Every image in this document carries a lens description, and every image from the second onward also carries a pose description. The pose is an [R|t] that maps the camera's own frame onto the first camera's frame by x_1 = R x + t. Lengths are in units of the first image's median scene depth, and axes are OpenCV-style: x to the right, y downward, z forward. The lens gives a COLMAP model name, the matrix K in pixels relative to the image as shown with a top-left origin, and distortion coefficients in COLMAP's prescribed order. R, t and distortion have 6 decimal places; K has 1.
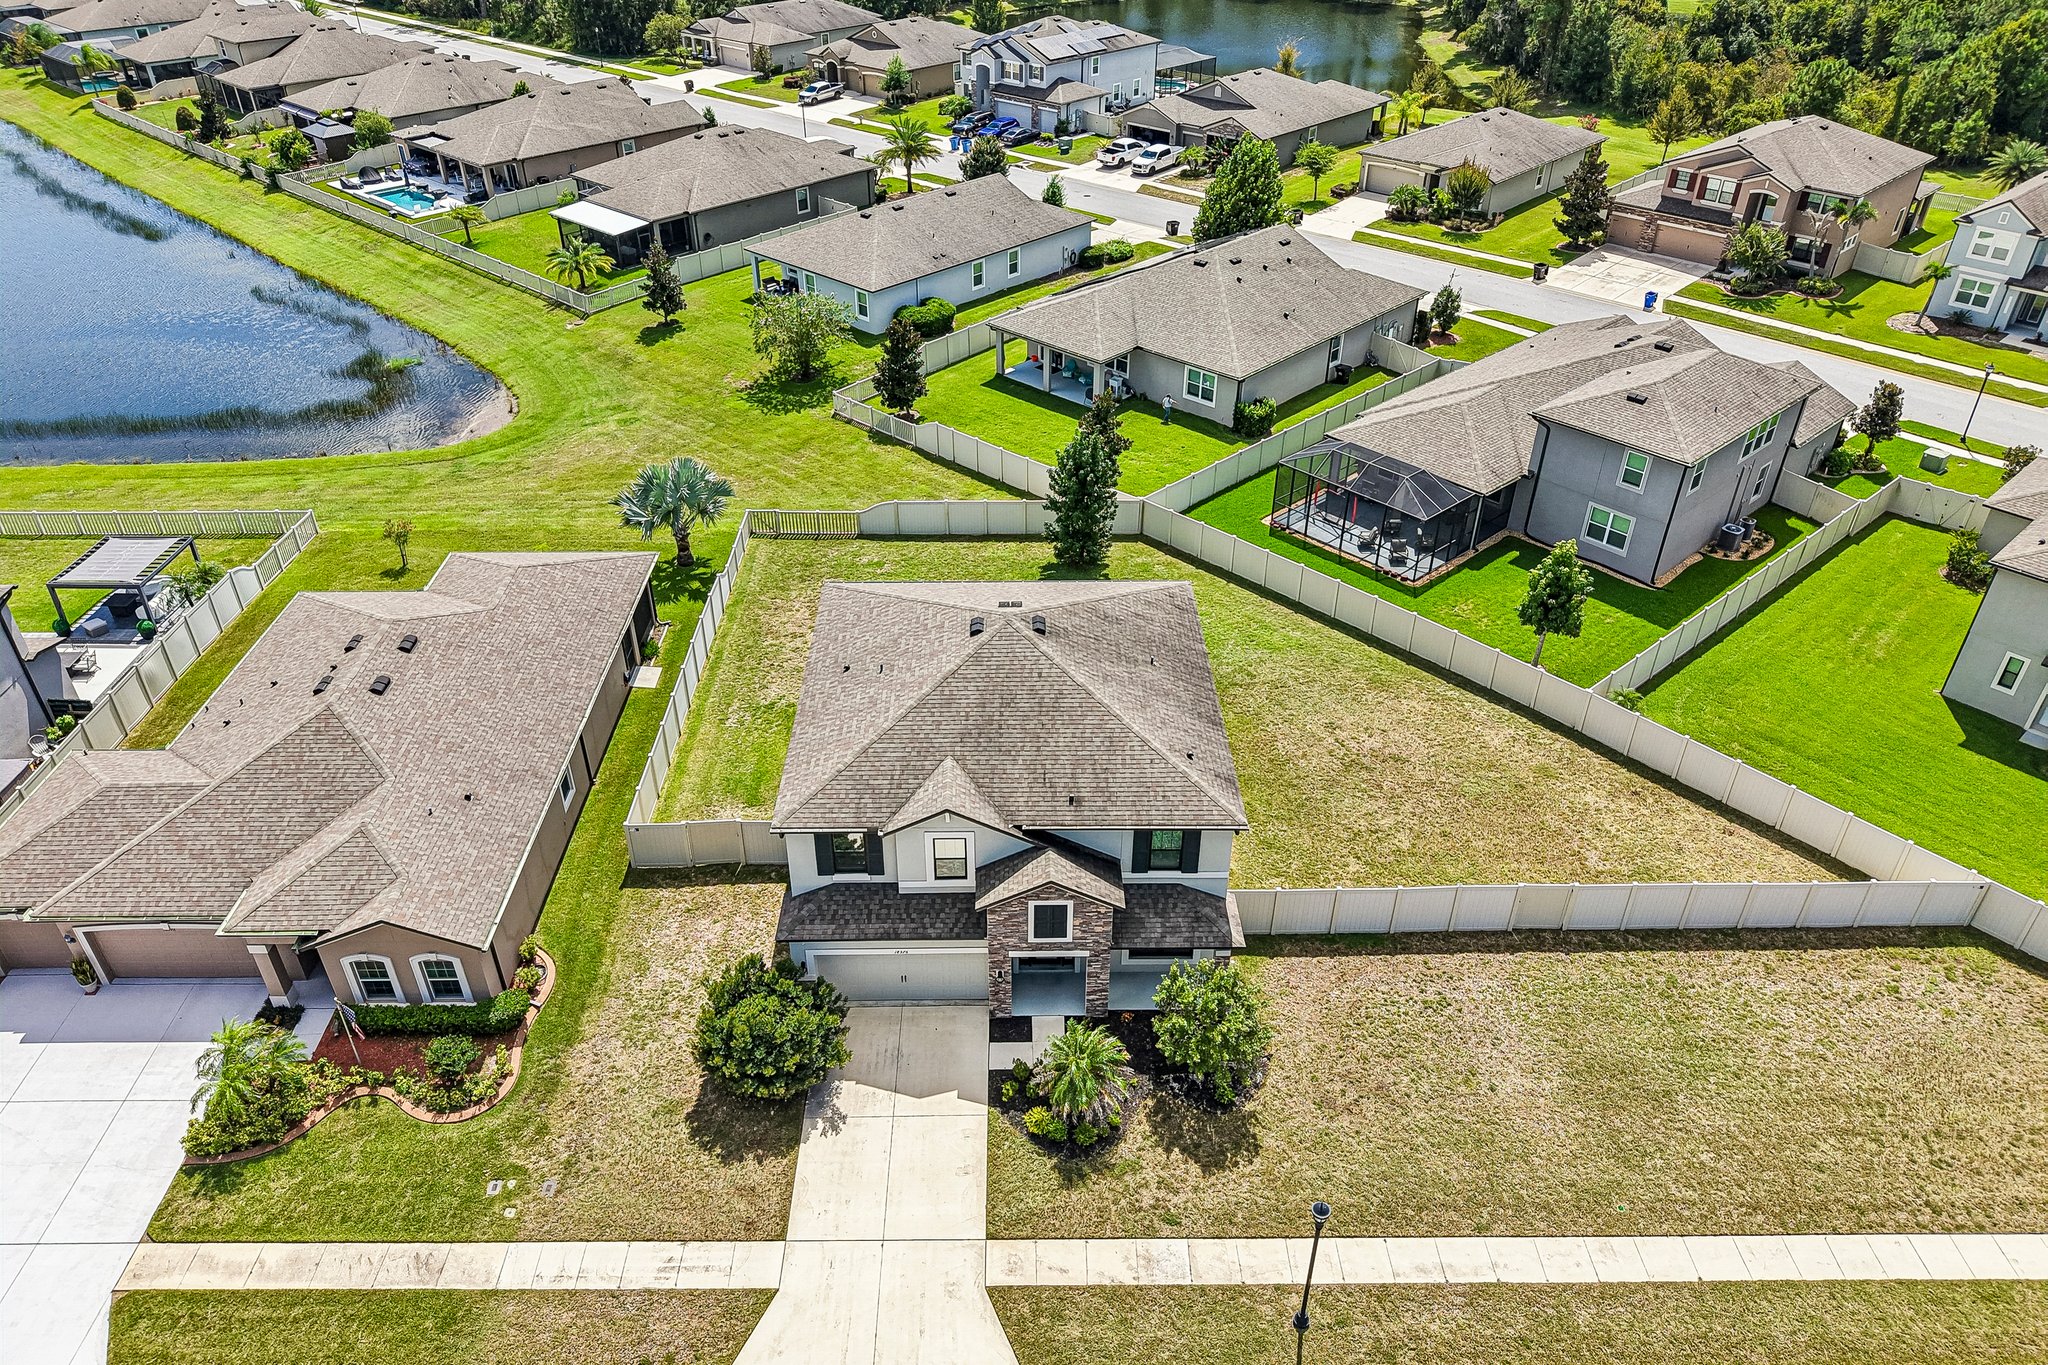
lens RADIAL K [[1386.1, 0, 1024.0], [0, 1386.1, 682.5], [0, 0, 1]] dist [0.021043, -0.000147]
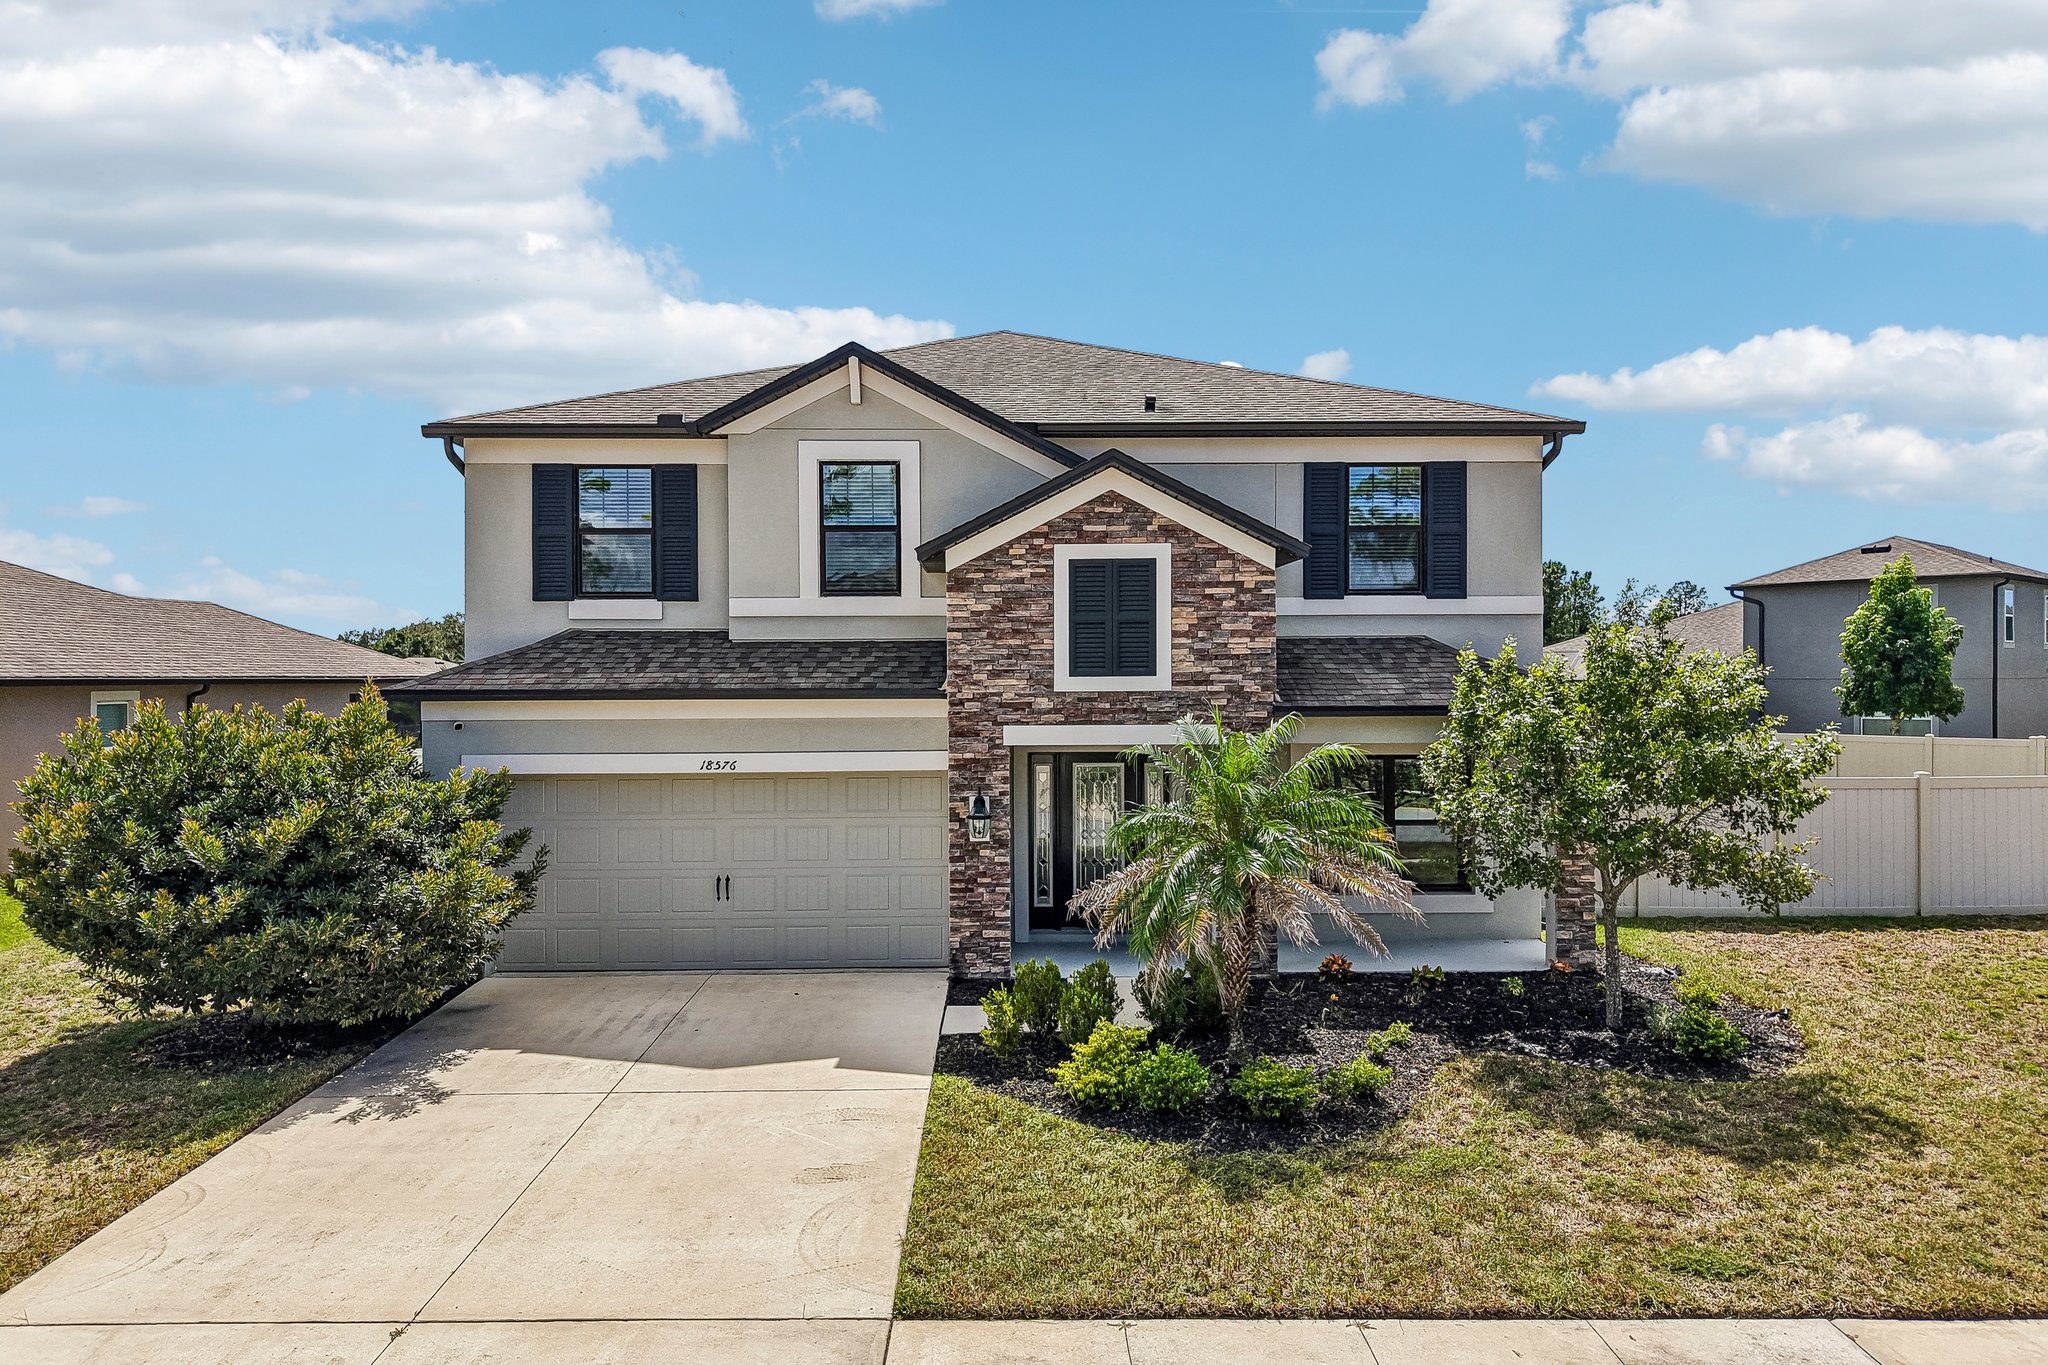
lens RADIAL K [[1392.2, 0, 1019.2], [0, 1392.2, 684.3], [0, 0, 1]] dist [0.001599, -0.001181]
pose [[0.999981, -0.006101, -0.000852, -0.006364], [0.004635, 0.836195, -0.548413, 0.402513], [0.004059, 0.548399, 0.836207, 0.705556]]
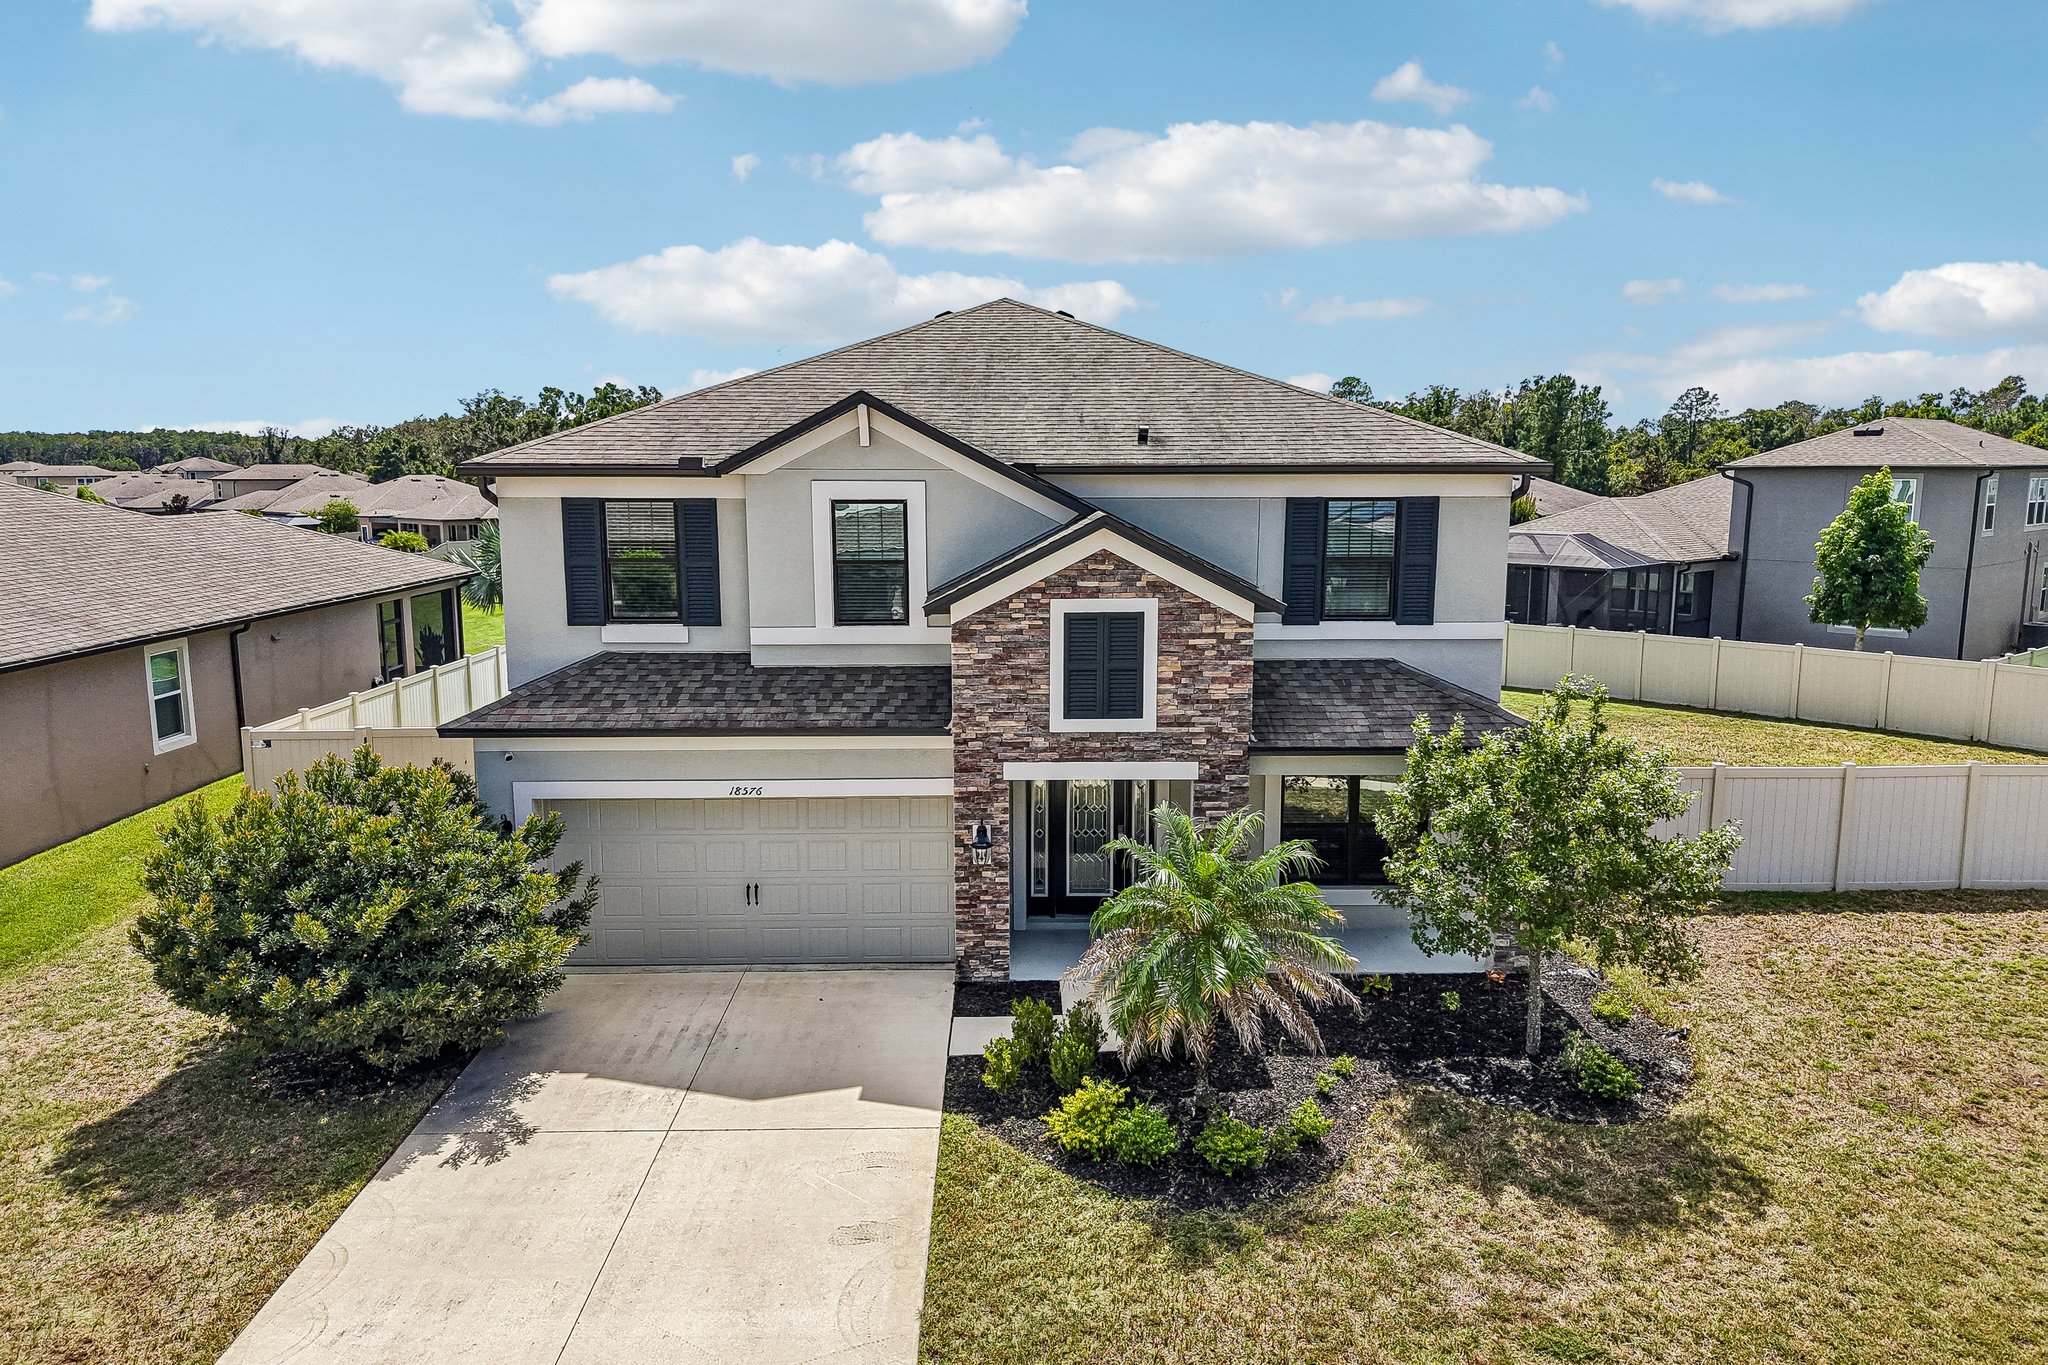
lens RADIAL K [[1392.2, 0, 1019.2], [0, 1392.2, 684.3], [0, 0, 1]] dist [0.001599, -0.001181]
pose [[0.999993, -0.002763, -0.002524, -0.005209], [0.001457, 0.908711, -0.417424, 0.356503], [0.003447, 0.417417, 0.908708, 0.637300]]
